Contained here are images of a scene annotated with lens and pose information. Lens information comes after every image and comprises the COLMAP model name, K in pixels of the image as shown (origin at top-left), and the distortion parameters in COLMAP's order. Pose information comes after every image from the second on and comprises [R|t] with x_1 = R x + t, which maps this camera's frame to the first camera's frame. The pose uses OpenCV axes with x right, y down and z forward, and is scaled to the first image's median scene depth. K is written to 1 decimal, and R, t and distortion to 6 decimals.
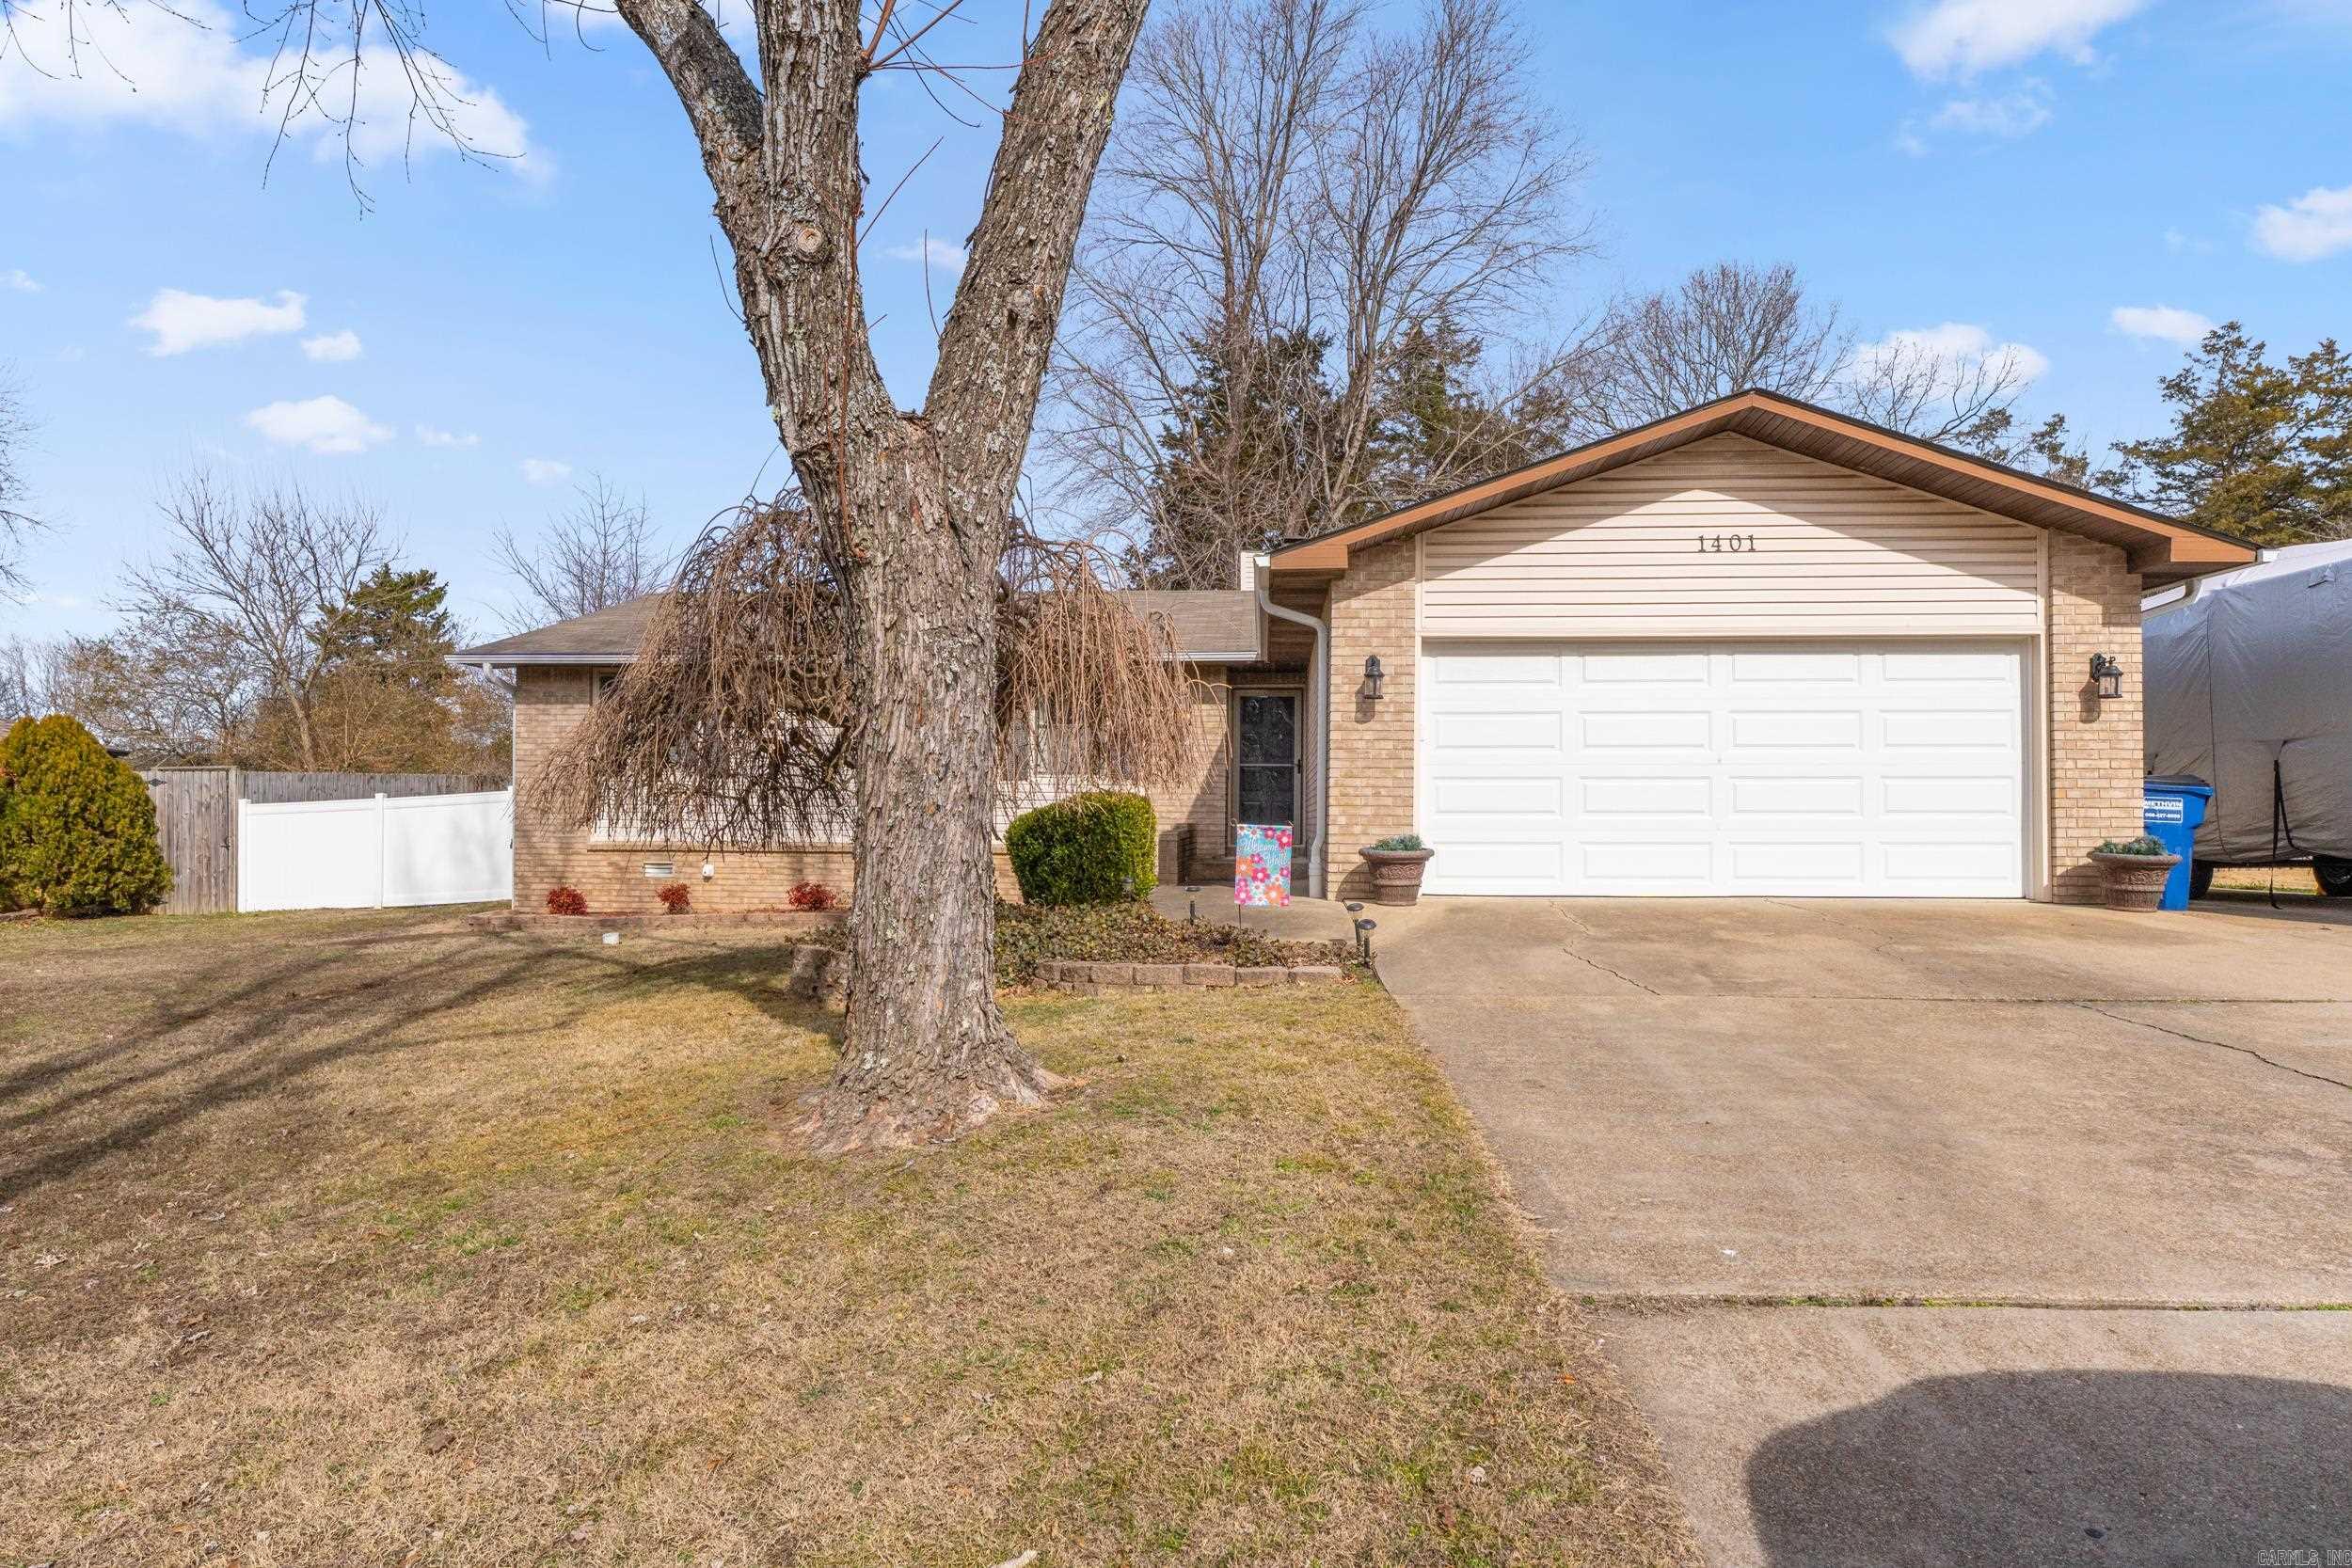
lens RADIAL K [[1279.6, 0, 1176.1], [0, 1279.6, 785.7], [0, 0, 1]] dist [-0.004252, -0.000276]
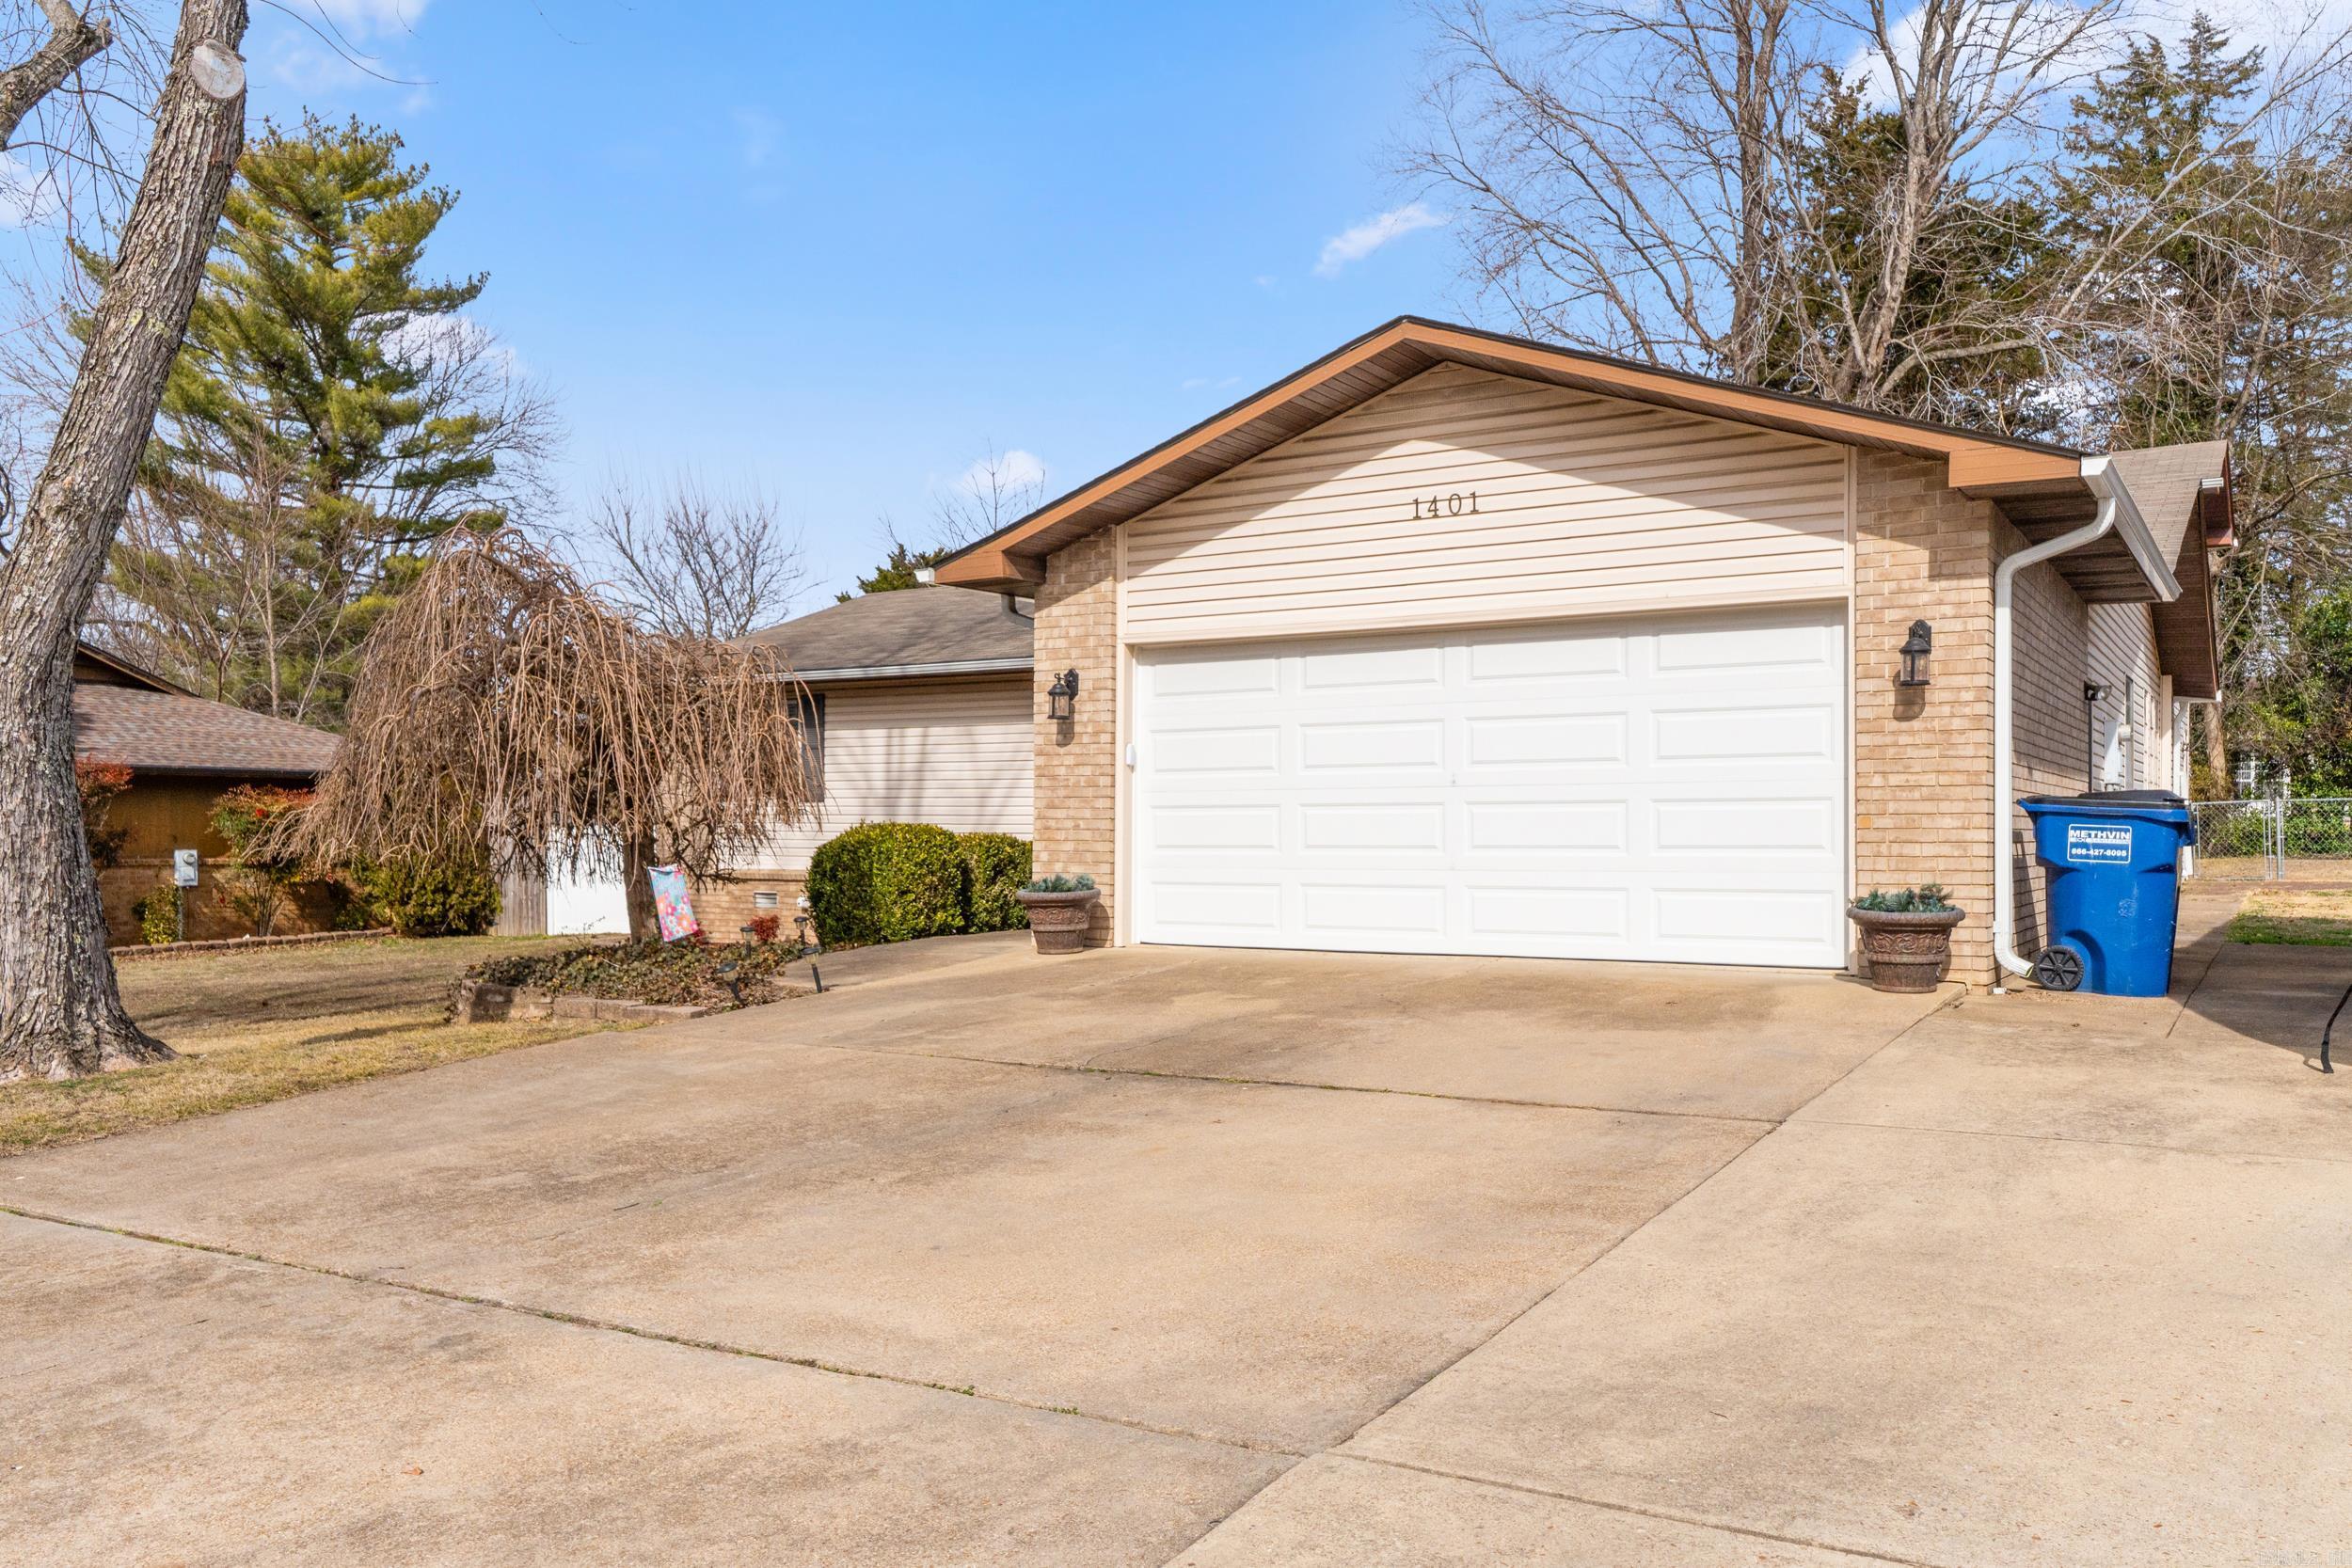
lens RADIAL K [[1816.8, 0, 1175.1], [0, 1816.8, 793.8], [0, 0, 1]] dist [-0.012342, -0.004777]
pose [[0.876616, -0.014086, -0.480984, 0.815571], [0.017943, 0.999833, 0.003423, -0.019197], [0.480856, -0.011631, 0.876722, -0.059041]]
